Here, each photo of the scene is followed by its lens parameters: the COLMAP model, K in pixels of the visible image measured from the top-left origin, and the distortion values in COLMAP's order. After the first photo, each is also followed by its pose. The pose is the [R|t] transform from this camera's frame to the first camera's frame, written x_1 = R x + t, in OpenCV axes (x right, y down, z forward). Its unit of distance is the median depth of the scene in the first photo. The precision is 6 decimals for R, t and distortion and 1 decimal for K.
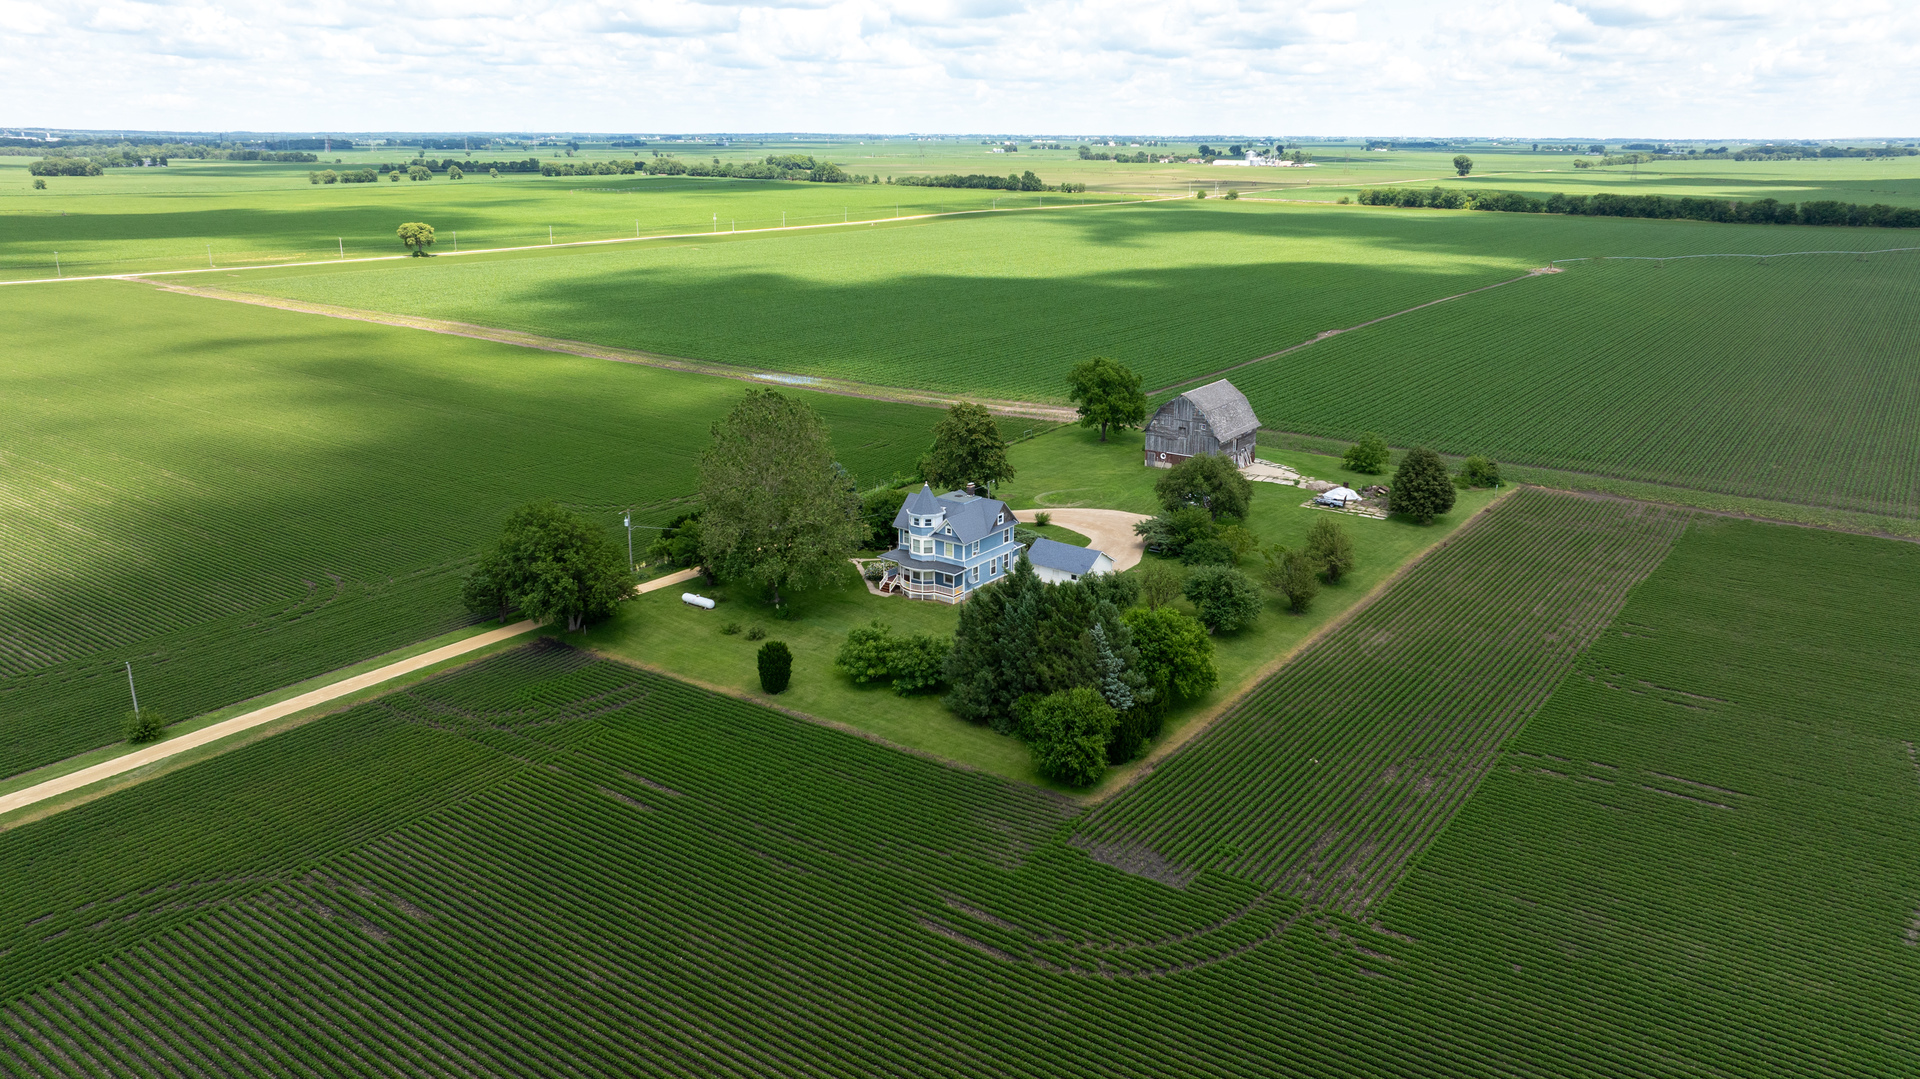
lens RADIAL K [[1345.3, 0, 960.8], [0, 1345.3, 577.0], [0, 0, 1]] dist [-0.070567, 0.092663]
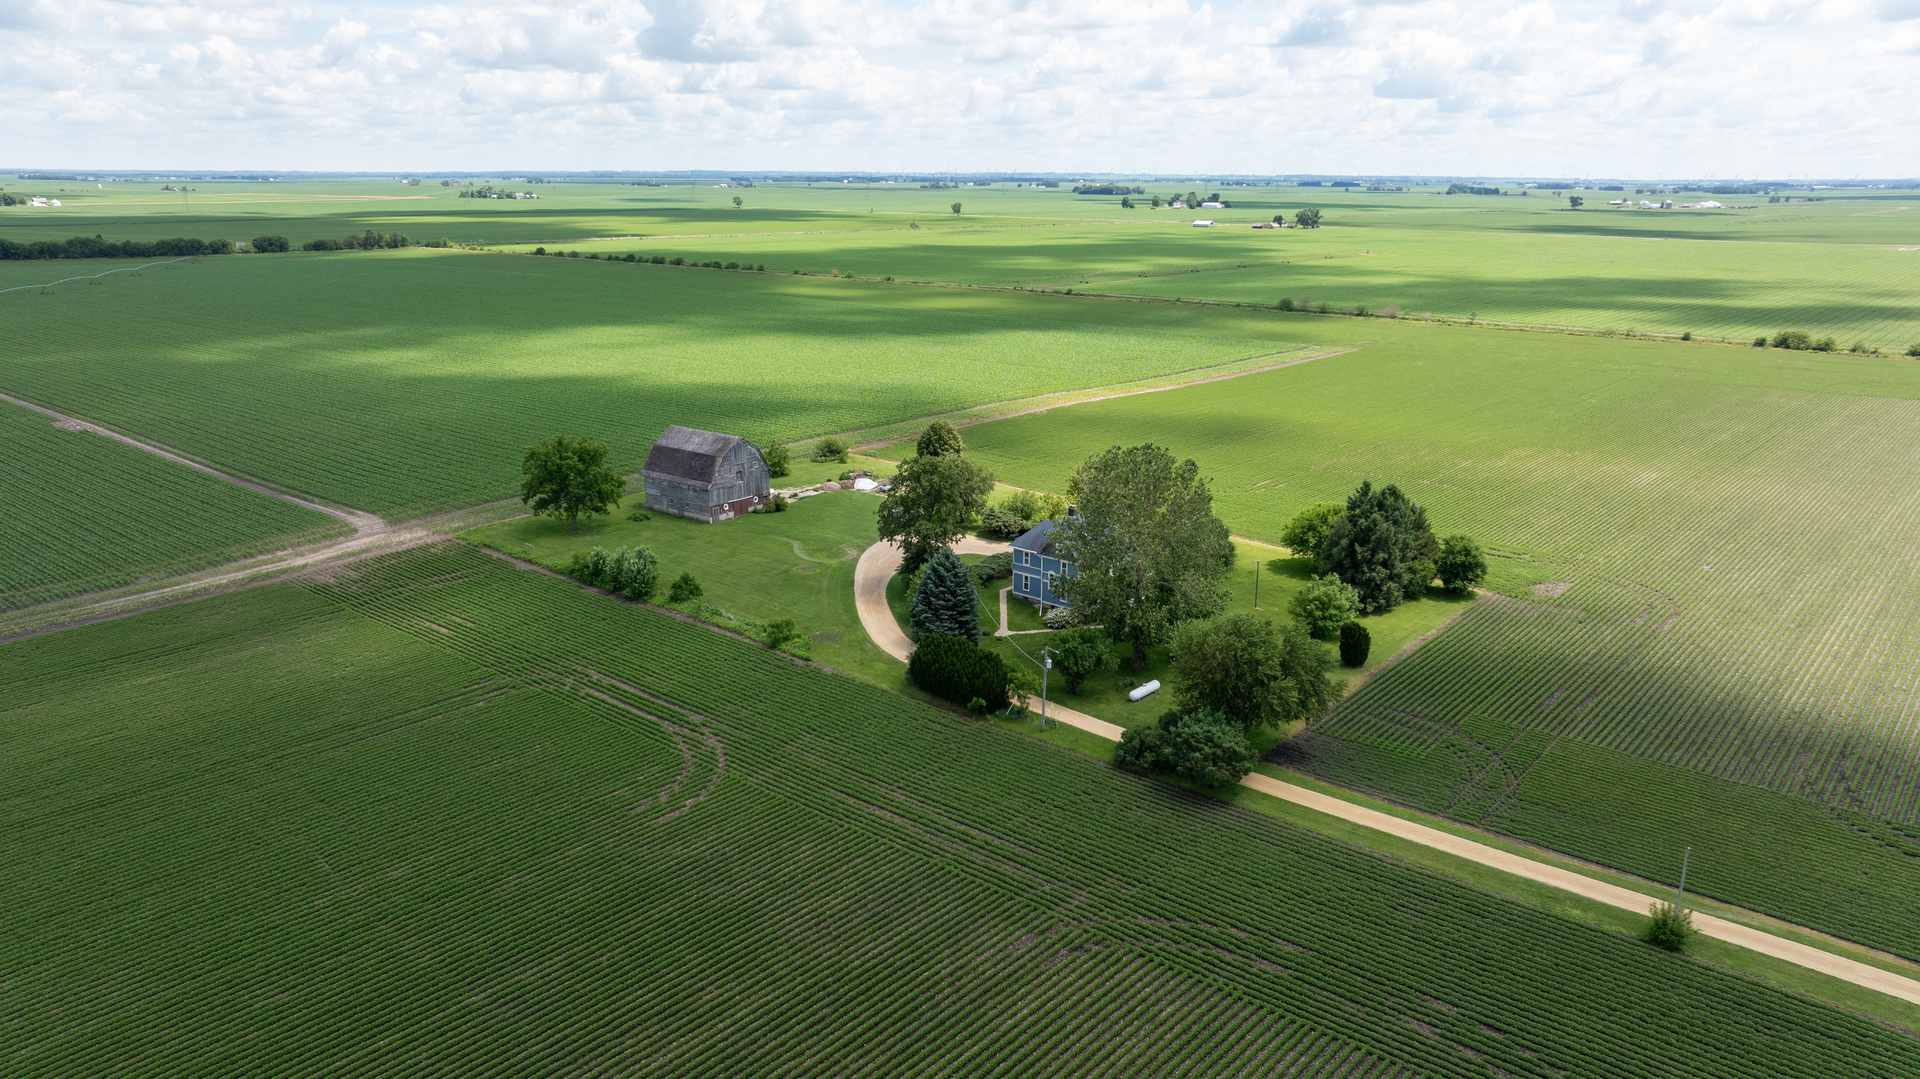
lens RADIAL K [[1356.9, 0, 961.2], [0, 1356.9, 495.2], [0, 0, 1]] dist [-0.039094, 0.068377]
pose [[0.073046, -0.231815, 0.970014, -1.033152], [0.309651, 0.929817, 0.198890, -0.317075], [-0.948040, 0.285838, 0.139701, 0.930460]]
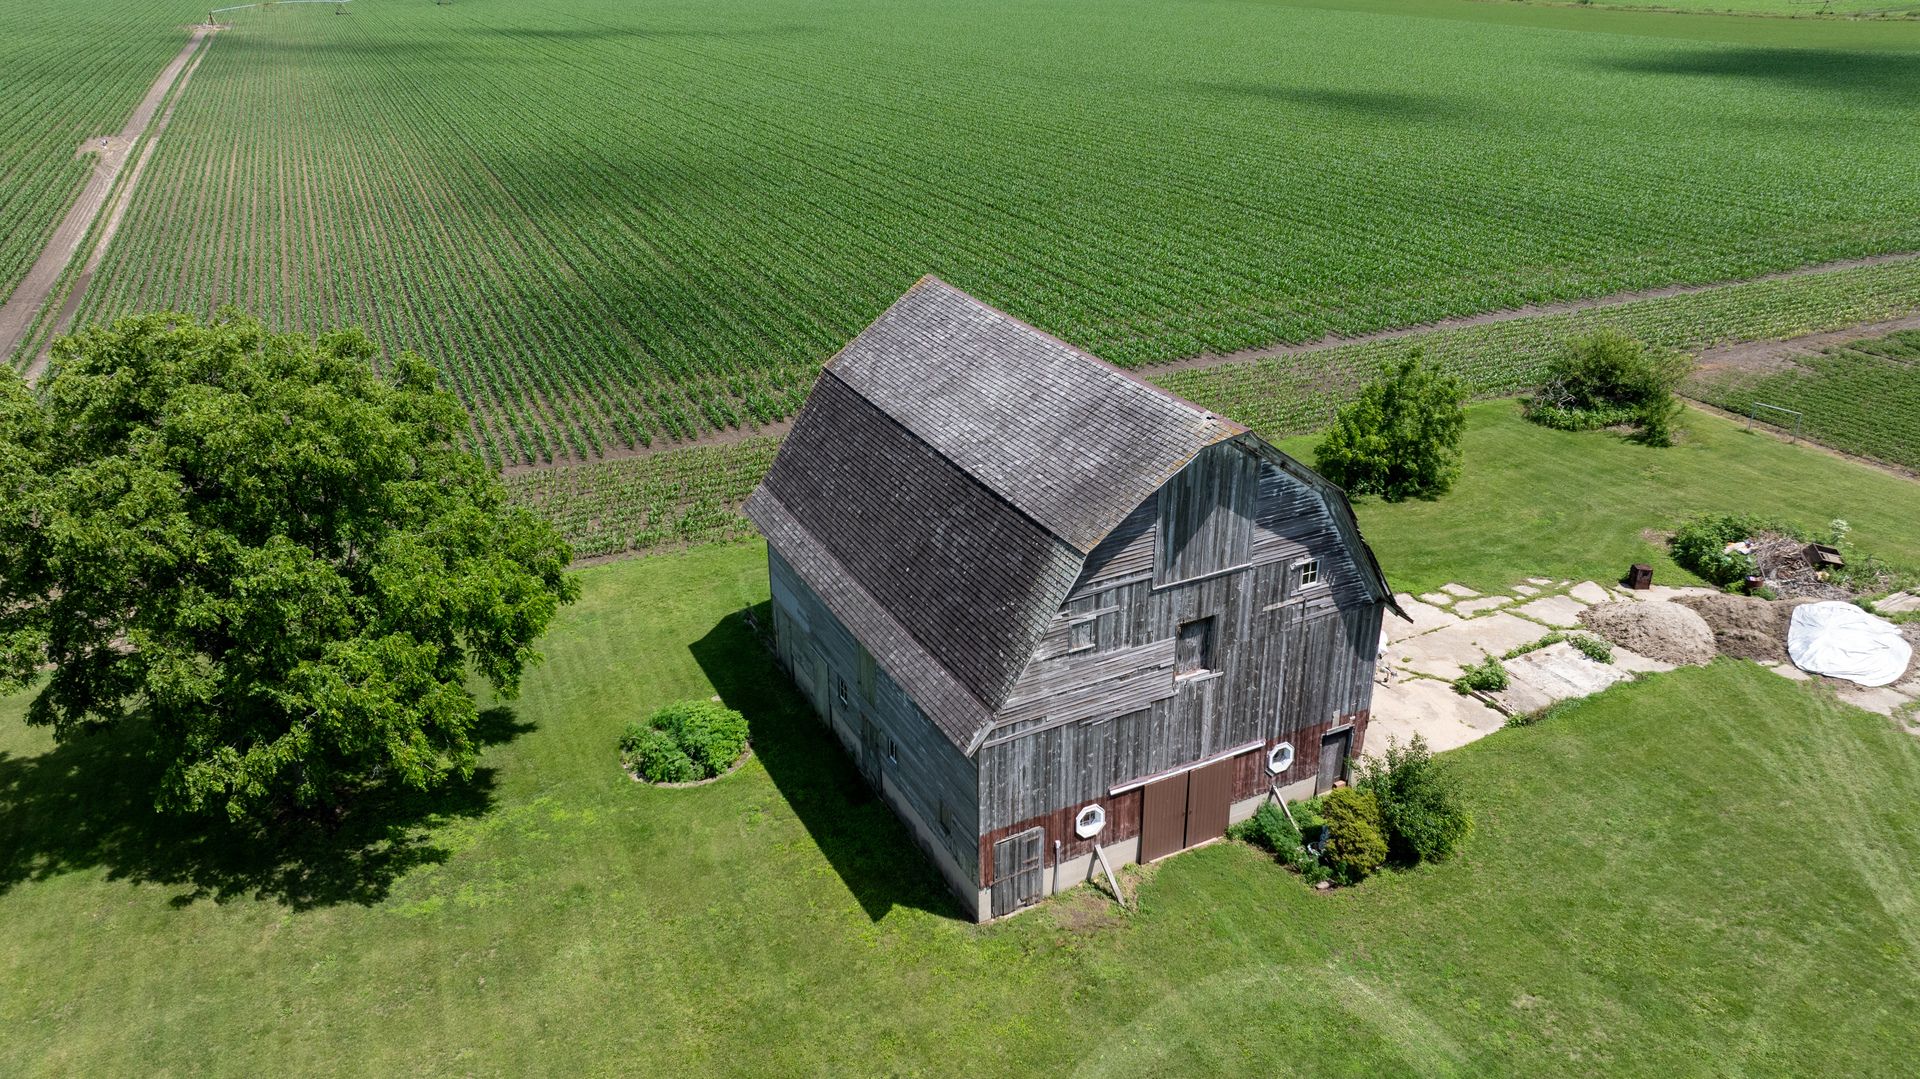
lens RADIAL K [[1355.8, 0, 970.0], [0, 1355.8, 531.5], [0, 0, 1]] dist [-0.060976, 0.078955]
pose [[0.477618, -0.362199, 0.800433, 0.034248], [0.277629, 0.926603, 0.253630, -0.222543], [-0.833548, 0.101085, 0.543119, 1.220129]]
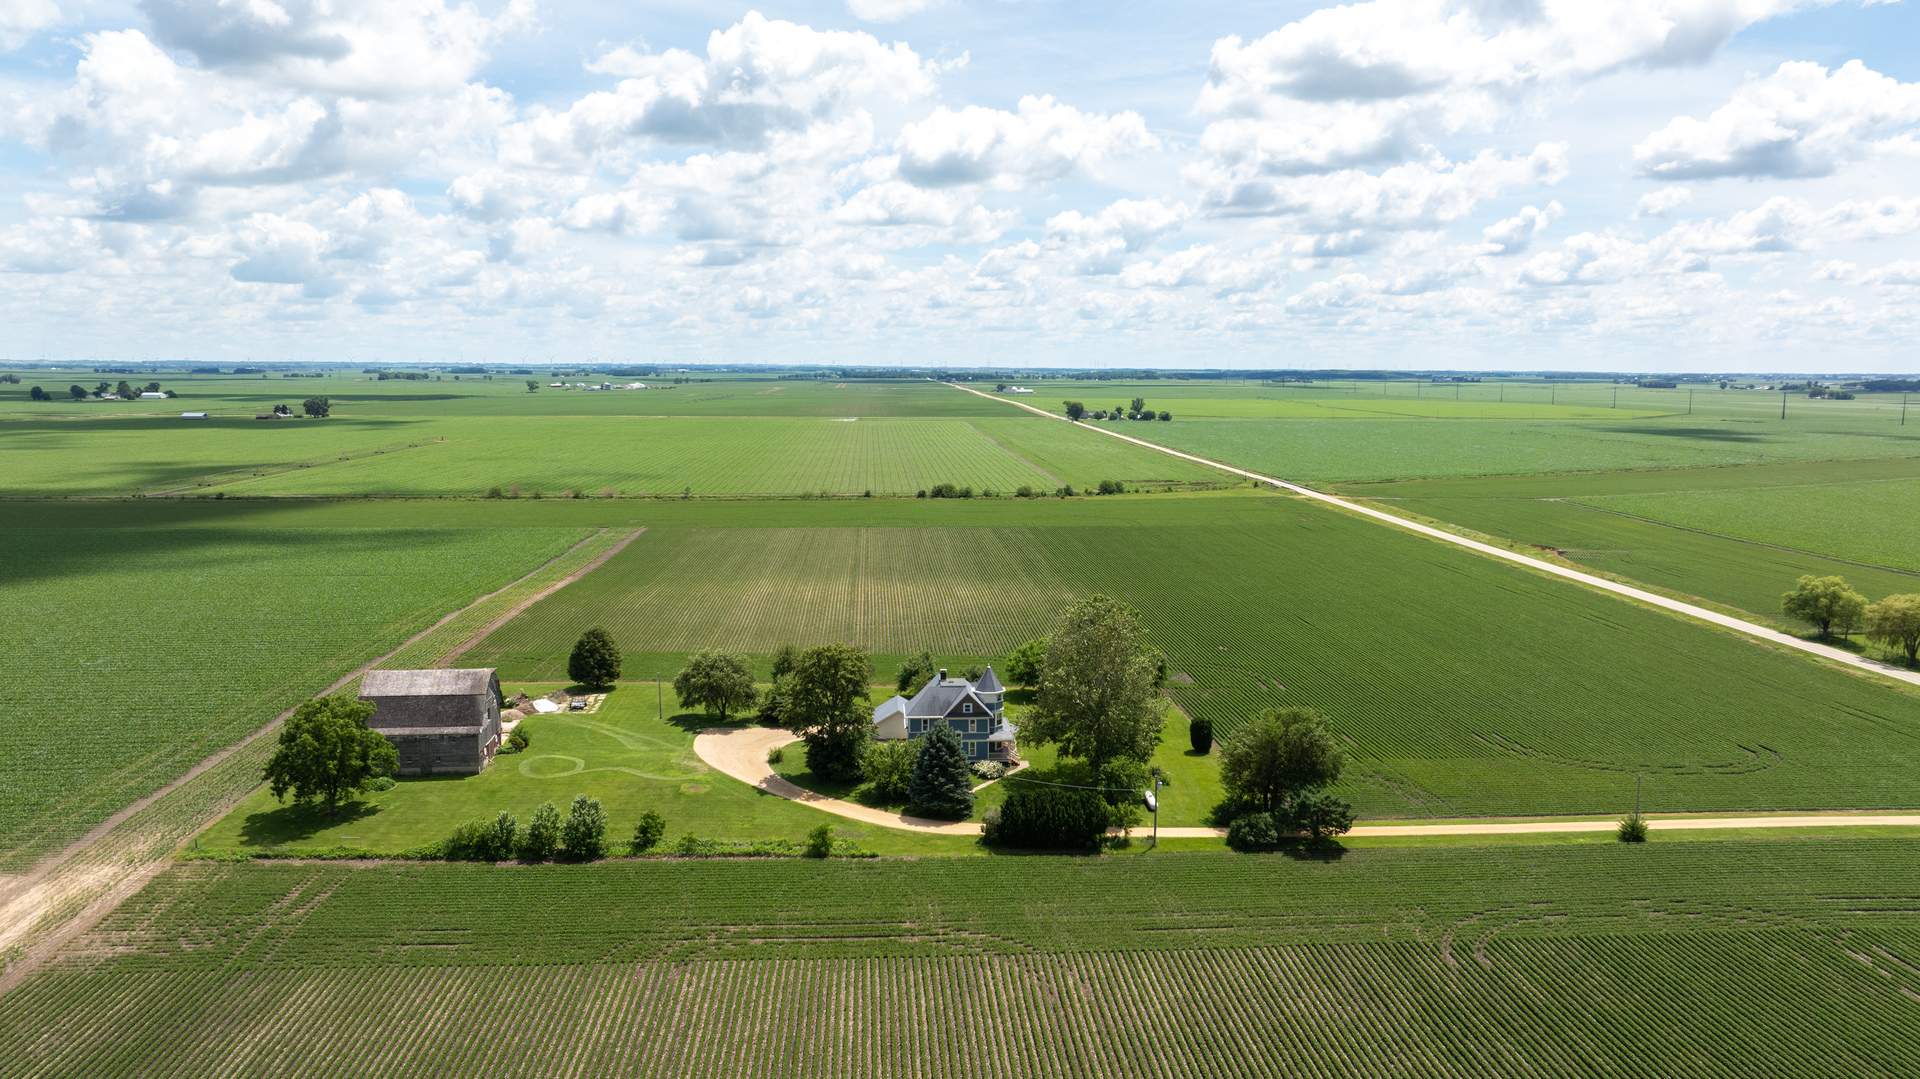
lens RADIAL K [[1355.8, 0, 970.0], [0, 1355.8, 531.5], [0, 0, 1]] dist [-0.060976, 0.078955]
pose [[-0.644638, -0.098484, 0.758118, -0.875350], [0.235074, 0.918086, 0.319152, -0.543420], [-0.727449, 0.383952, -0.568682, 1.595730]]
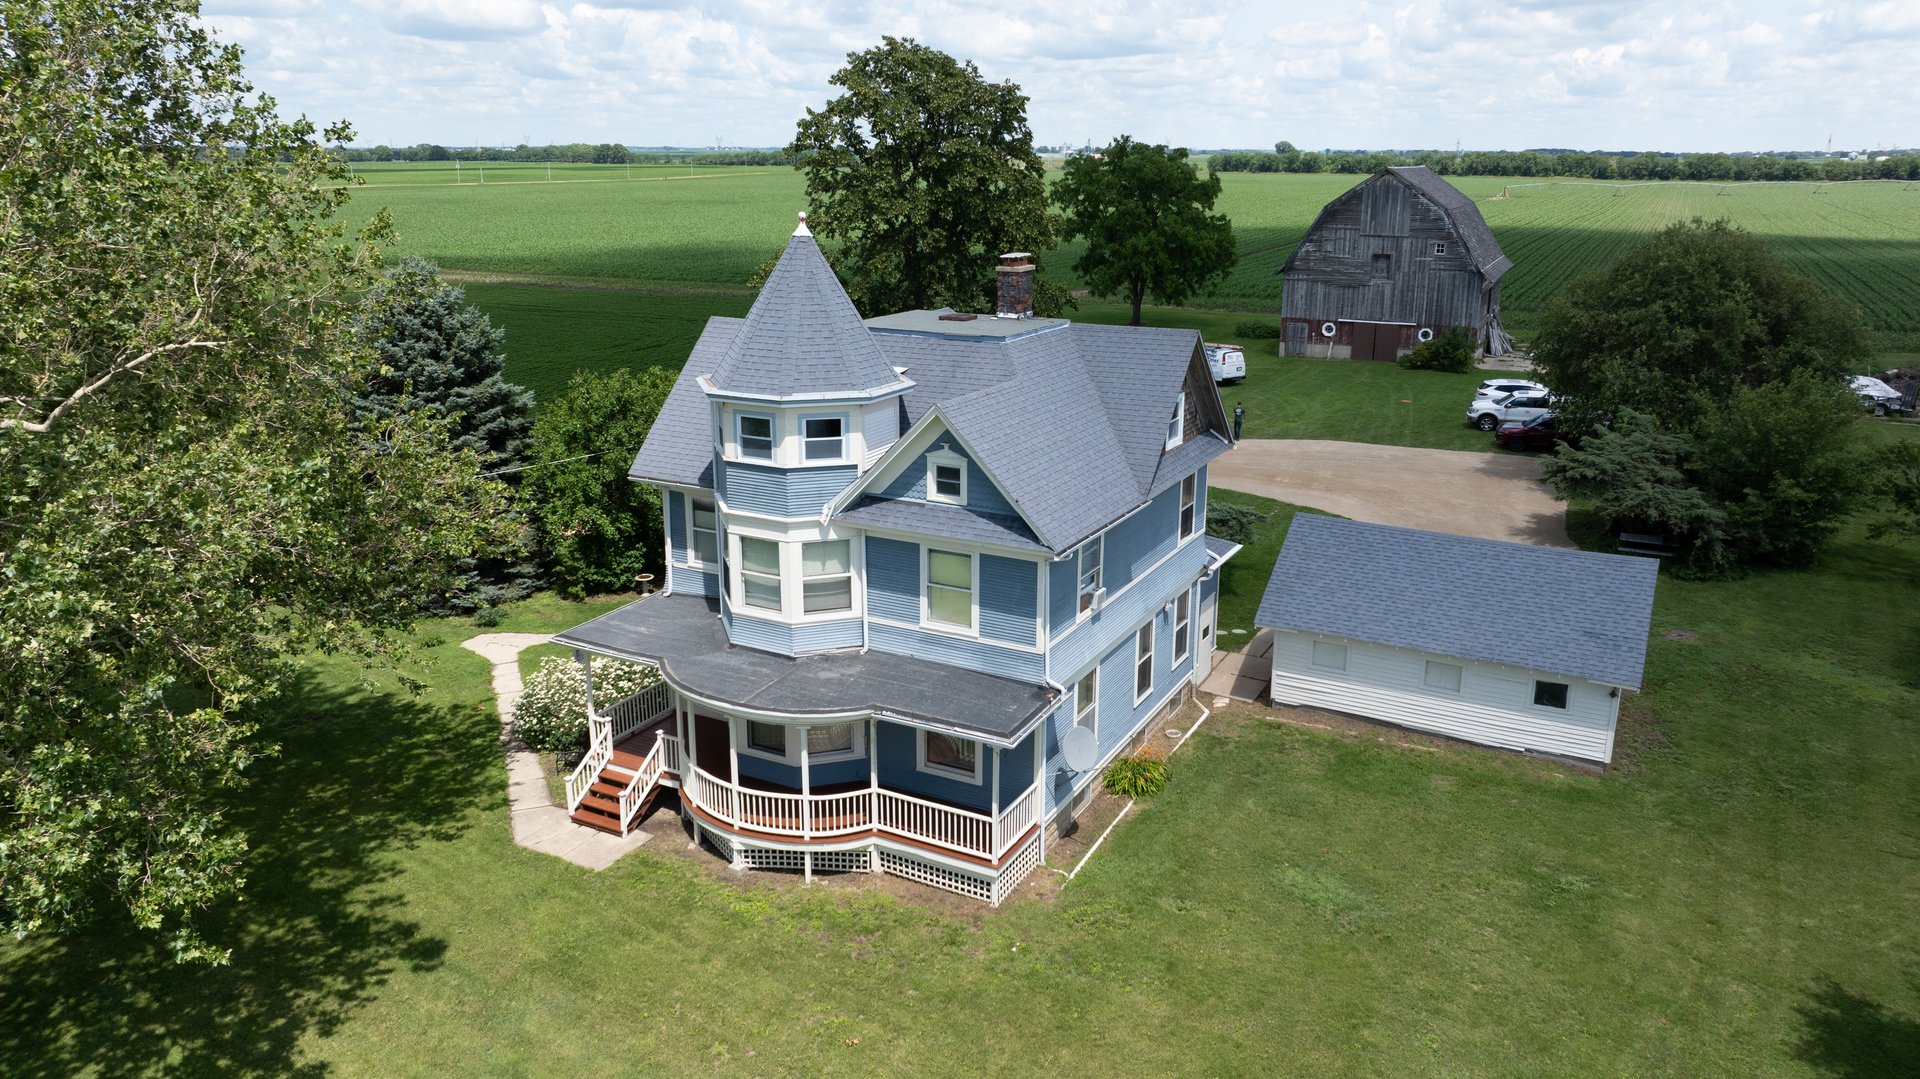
lens RADIAL K [[1355.8, 0, 970.0], [0, 1355.8, 531.5], [0, 0, 1]] dist [-0.060976, 0.078955]
pose [[0.988779, -0.038826, 0.144253, -0.030477], [0.045229, 0.998119, -0.041376, -0.019770], [-0.142376, 0.047436, 0.988675, 0.800165]]
